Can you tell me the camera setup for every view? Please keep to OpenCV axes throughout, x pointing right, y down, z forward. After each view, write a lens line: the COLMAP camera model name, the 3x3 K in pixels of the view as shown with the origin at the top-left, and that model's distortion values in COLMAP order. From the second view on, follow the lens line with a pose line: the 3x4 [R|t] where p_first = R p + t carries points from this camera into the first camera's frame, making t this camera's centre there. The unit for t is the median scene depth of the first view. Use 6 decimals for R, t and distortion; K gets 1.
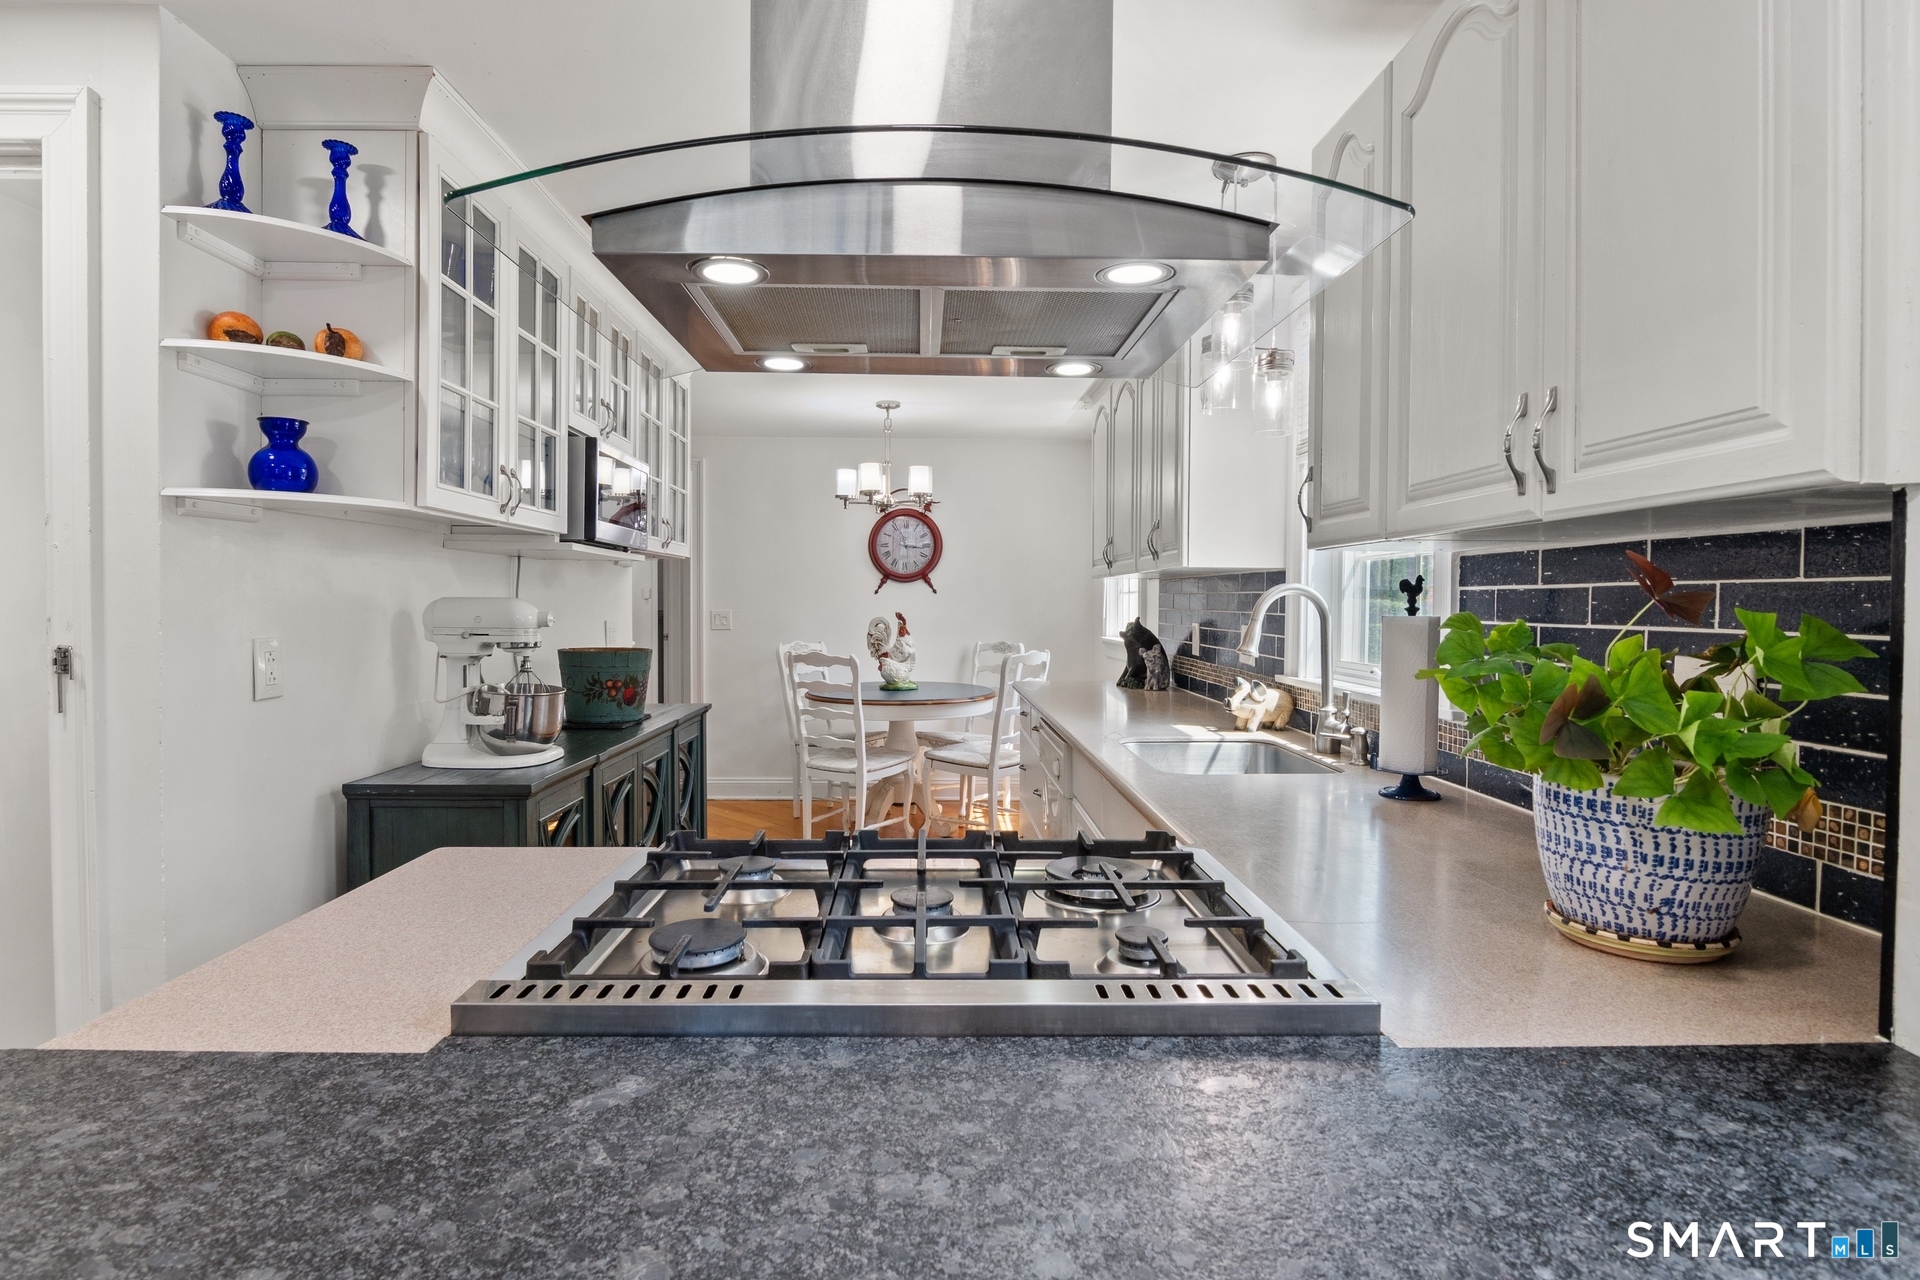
lens RADIAL K [[971.4, 0, 952.1], [0, 971.4, 624.0], [0, 0, 1]] dist [-0.005573, -0.000225]
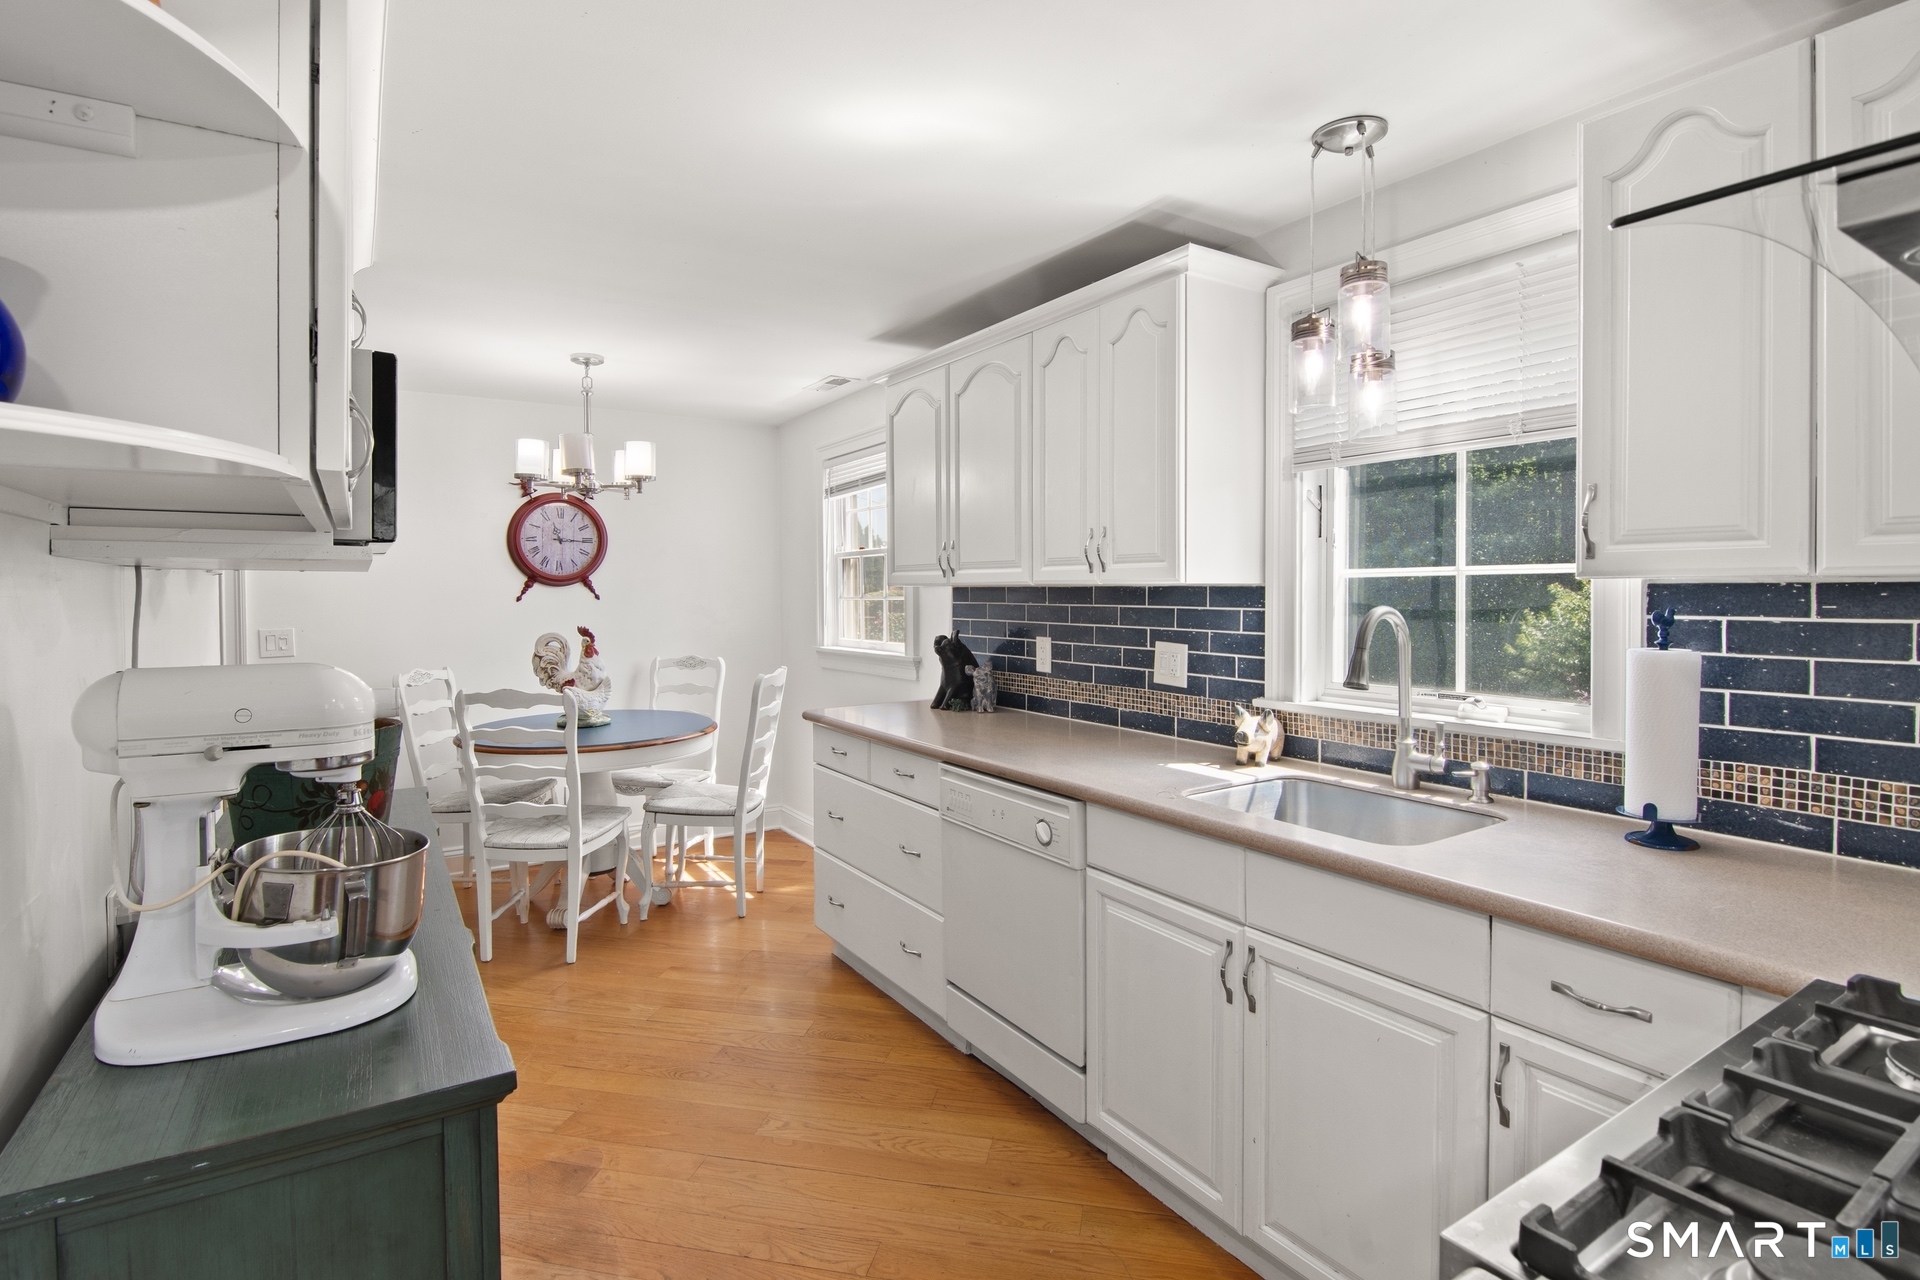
lens RADIAL K [[939.7, 0, 953.4], [0, 939.7, 603.4], [0, 0, 1]] dist [-0.015523, -0.002434]
pose [[0.850763, -0.017717, 0.525250, -0.219099], [0.022135, 0.999753, -0.002130, -0.025111], [-0.525083, 0.013438, 0.850945, 0.225413]]
